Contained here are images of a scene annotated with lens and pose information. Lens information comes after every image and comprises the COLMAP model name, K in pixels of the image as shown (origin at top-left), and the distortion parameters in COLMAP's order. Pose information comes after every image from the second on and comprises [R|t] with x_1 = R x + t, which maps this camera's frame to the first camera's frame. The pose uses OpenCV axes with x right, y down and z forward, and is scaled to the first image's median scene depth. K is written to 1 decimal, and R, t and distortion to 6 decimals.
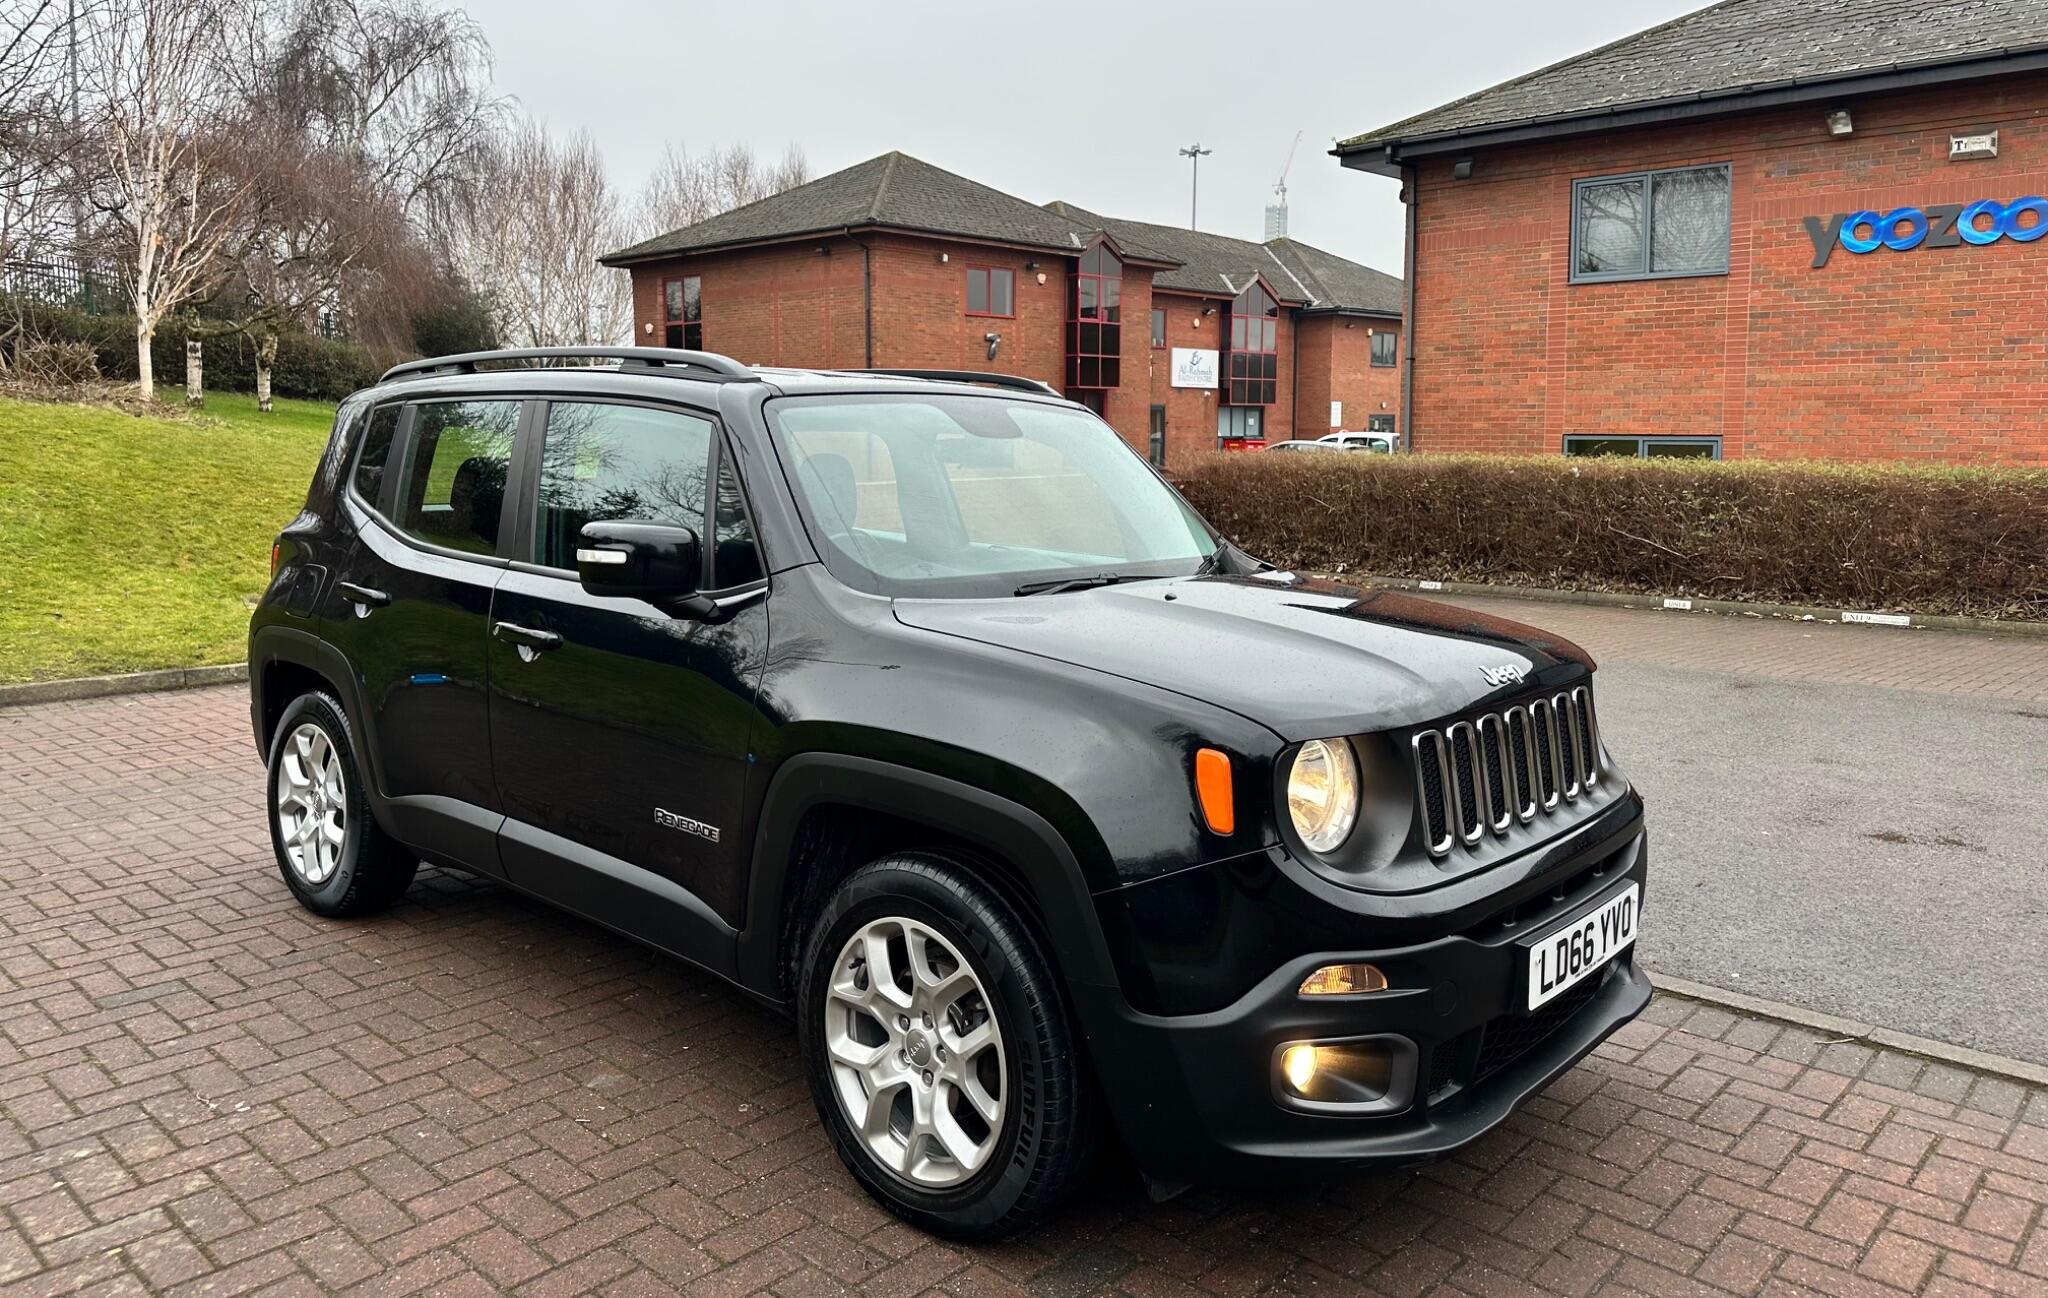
lens RADIAL K [[1425.5, 0, 1002.4], [0, 1425.5, 545.1], [0, 0, 1]] dist [0.031956, -0.028624]
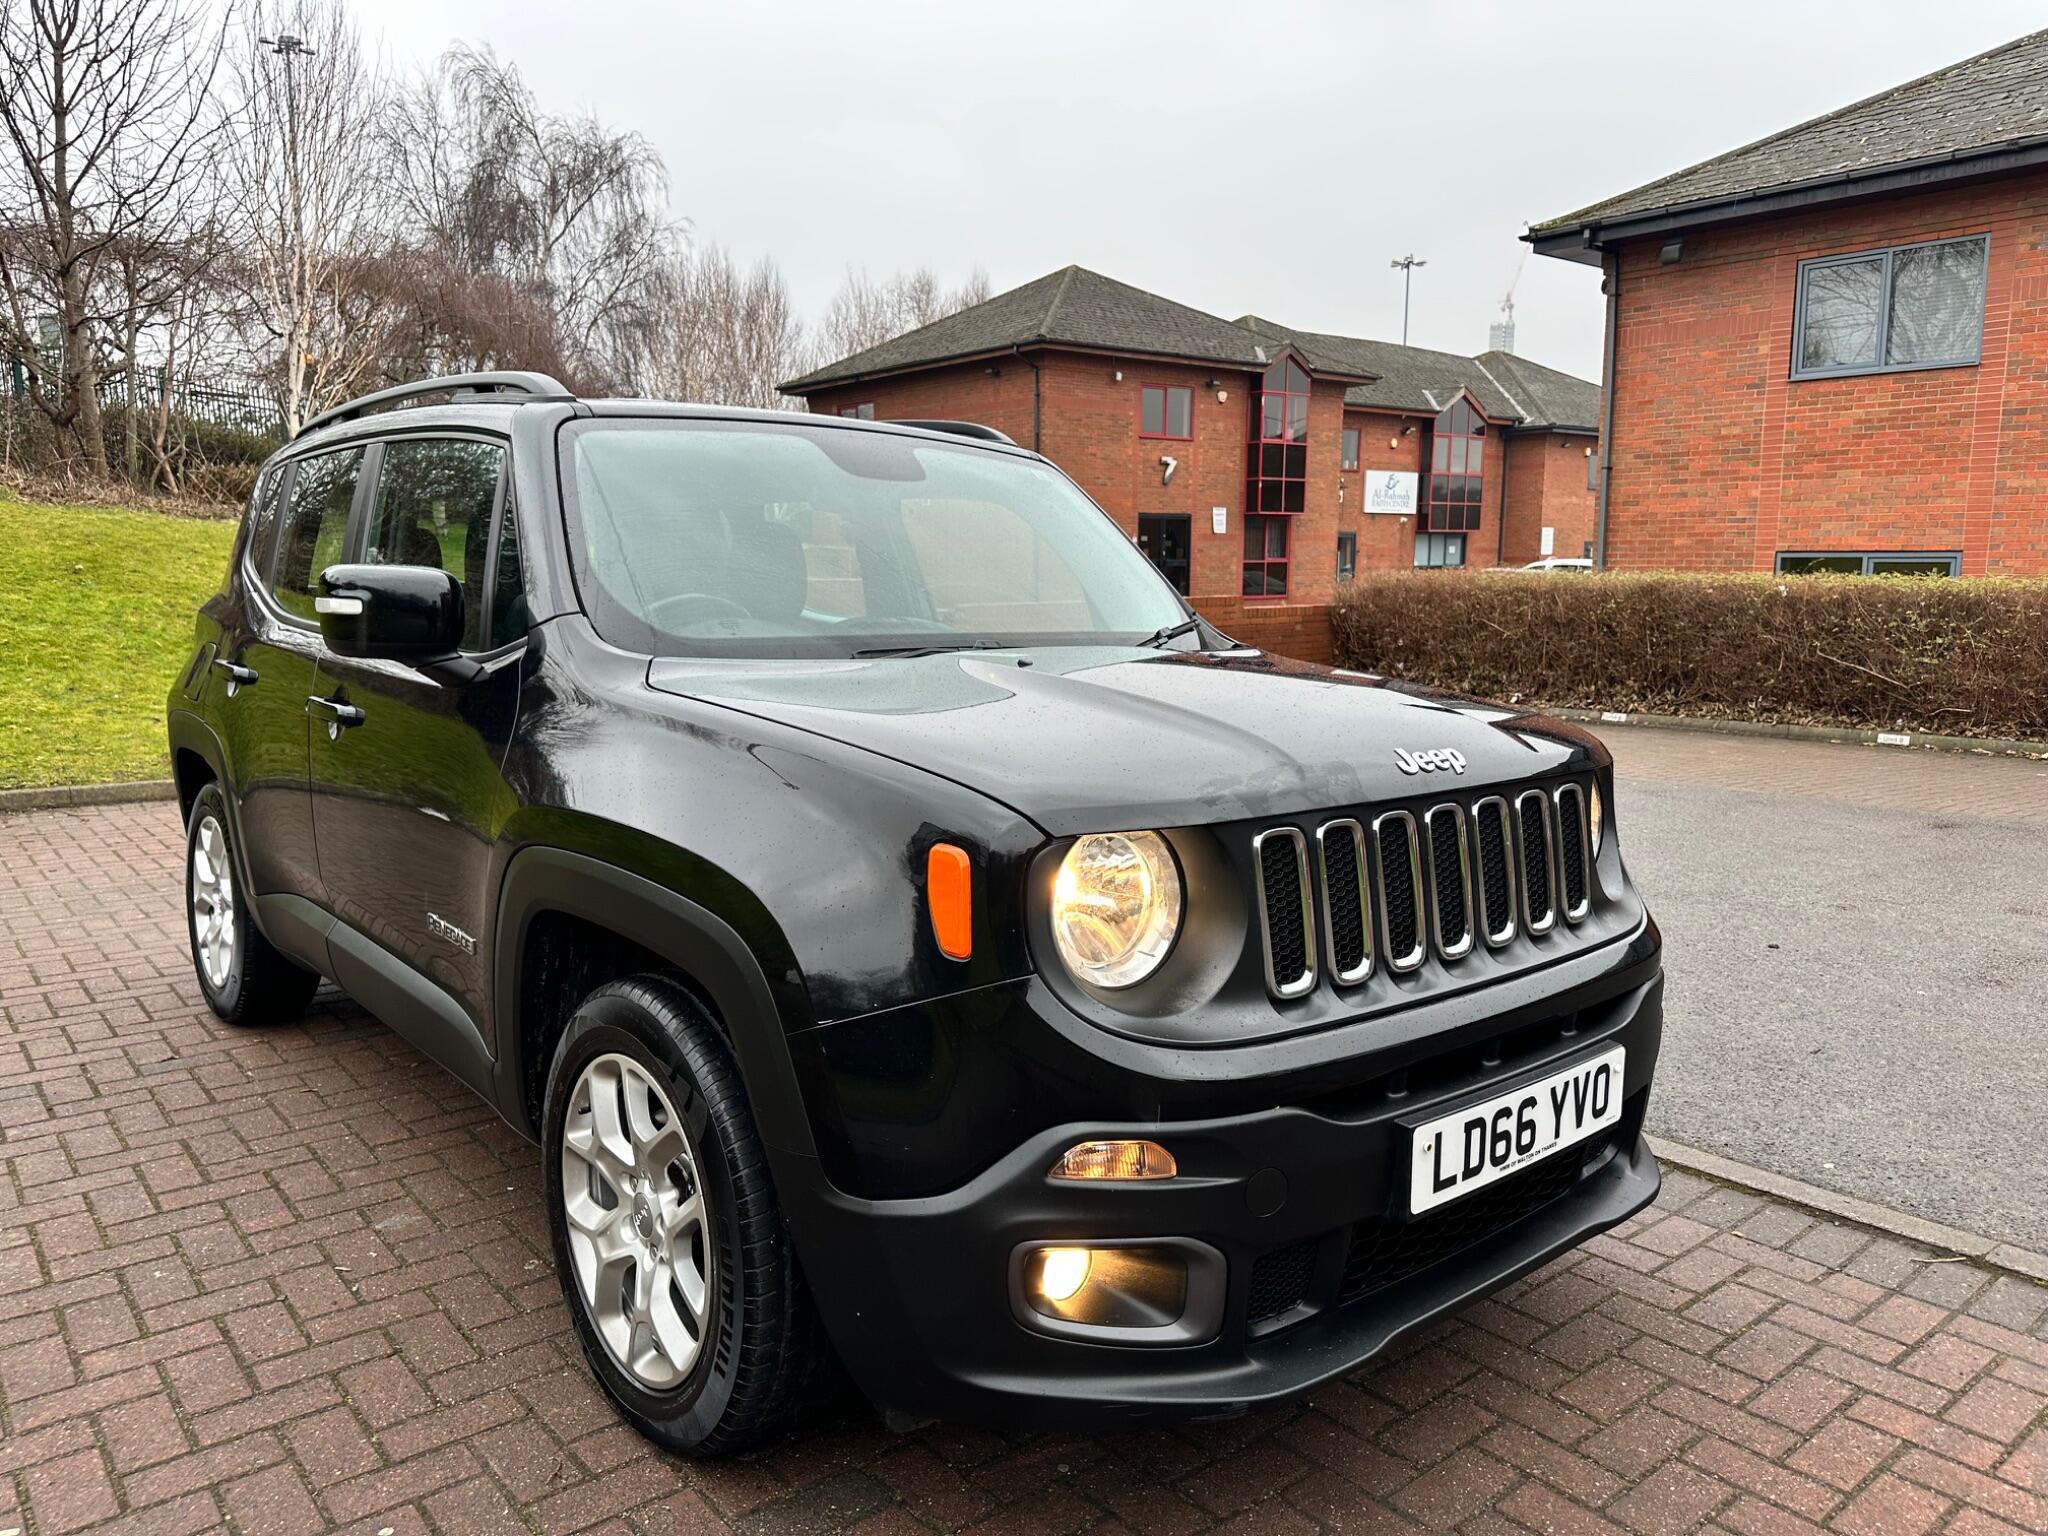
lens RADIAL K [[1430.3, 0, 1016.4], [0, 1430.3, 779.7], [0, 0, 1]] dist [0.021925, -0.022505]
pose [[0.991723, 0.017957, -0.127133, 0.146680], [-0.009301, 0.997618, 0.068354, 0.032992], [0.128058, -0.066606, 0.989528, 0.154790]]
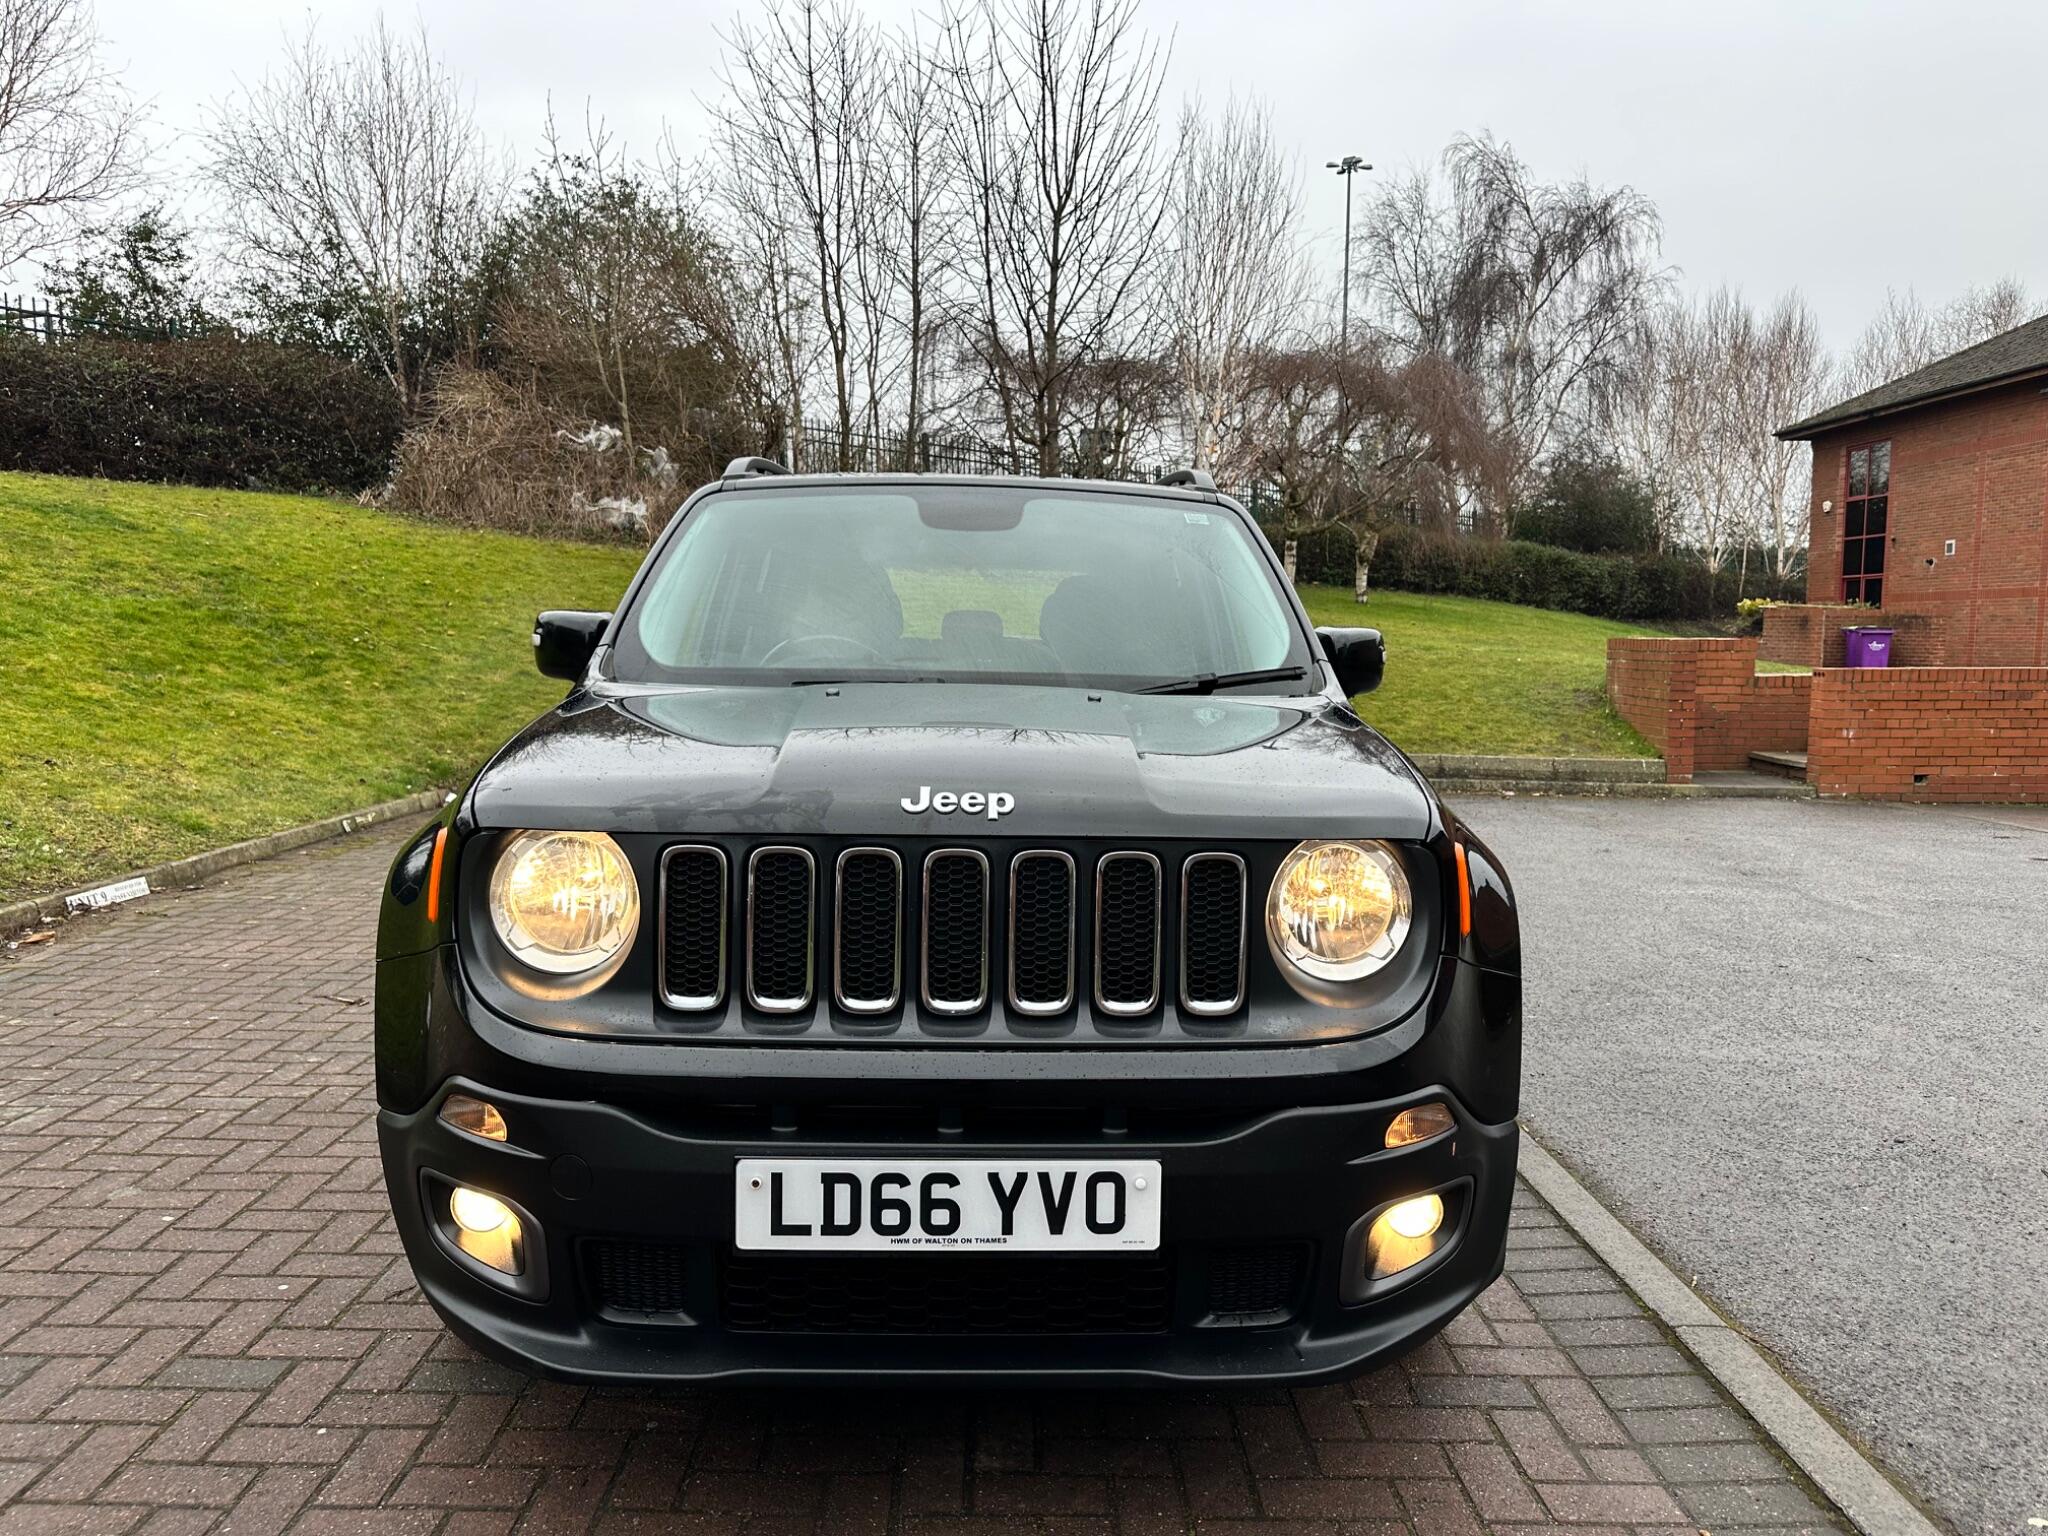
lens RADIAL K [[1430.3, 0, 1042.1], [0, 1430.3, 786.2], [0, 0, 1]] dist [0.021925, -0.022505]
pose [[0.698102, 0.077420, -0.711801, 0.548735], [-0.058388, 0.996981, 0.051174, 0.029059], [0.713614, 0.005836, 0.700515, 0.345749]]
